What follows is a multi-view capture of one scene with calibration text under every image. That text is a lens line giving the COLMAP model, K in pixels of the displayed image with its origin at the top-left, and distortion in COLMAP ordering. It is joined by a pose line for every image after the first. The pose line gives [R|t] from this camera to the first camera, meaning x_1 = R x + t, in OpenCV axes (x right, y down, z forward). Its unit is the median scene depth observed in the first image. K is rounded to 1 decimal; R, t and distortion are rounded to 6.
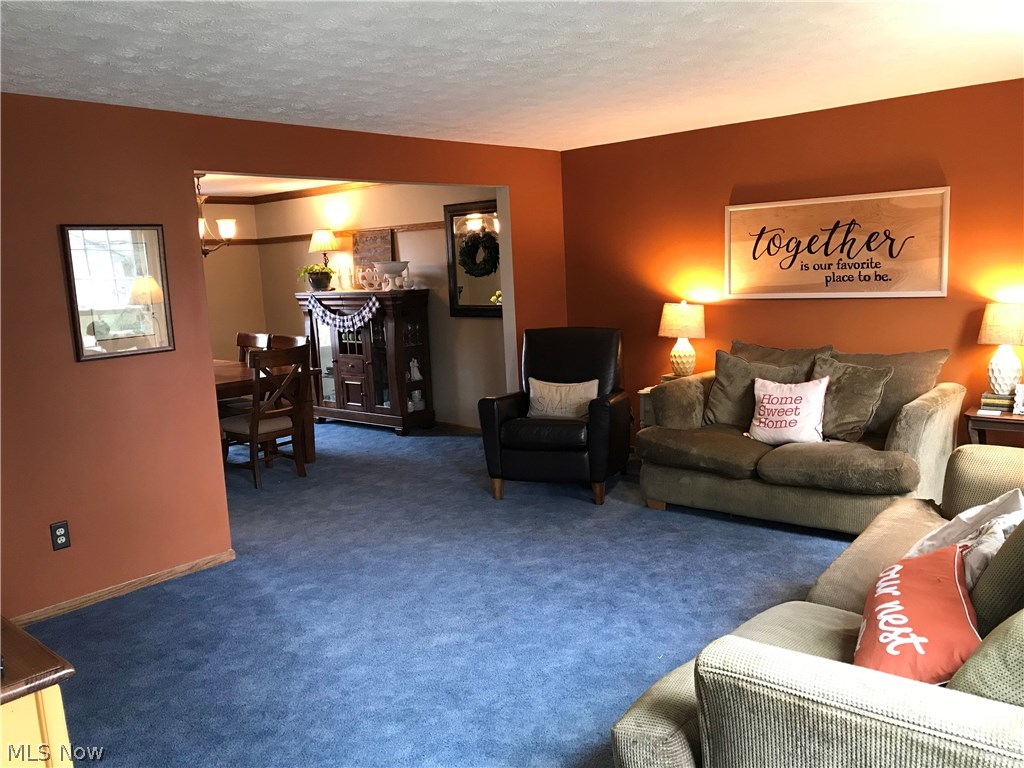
lens RADIAL K [[846.8, 0, 504.8], [0, 846.8, 387.7], [0, 0, 1]] dist [0.062382, -0.076550]
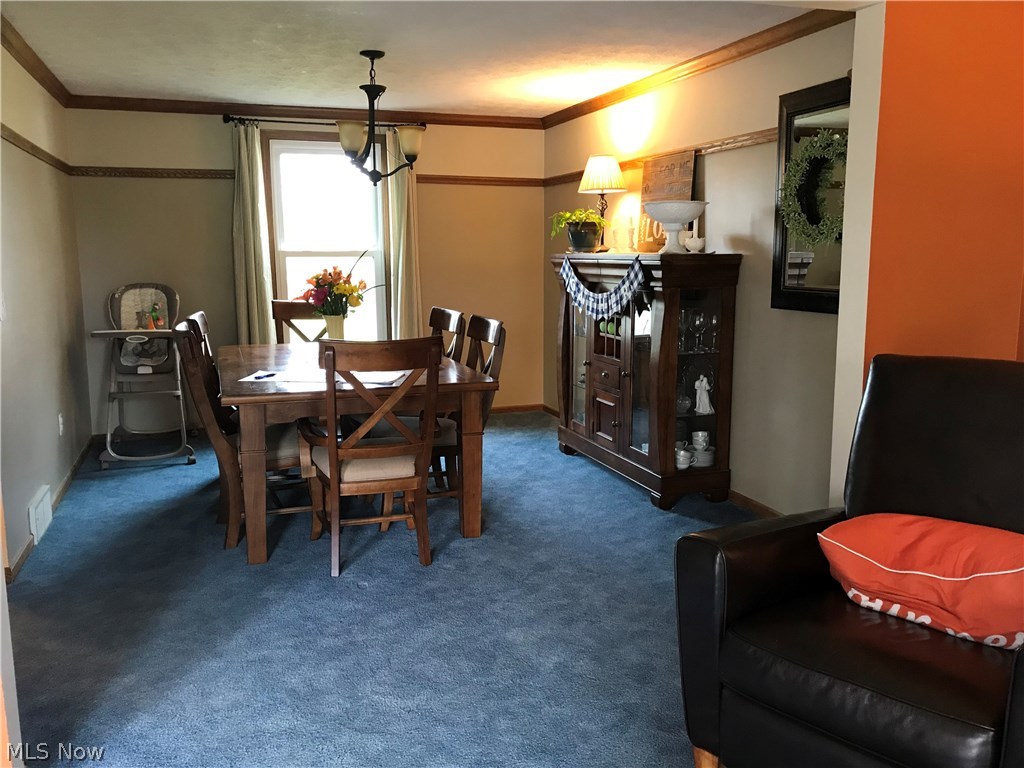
lens RADIAL K [[846.8, 0, 515.8], [0, 846.8, 380.7], [0, 0, 1]] dist [0.062382, -0.076550]
pose [[0.876608, 0.118266, -0.466446, 0.052075], [-0.112431, 0.992836, 0.040436, -0.041976], [0.467887, 0.016997, 0.883625, 0.455907]]
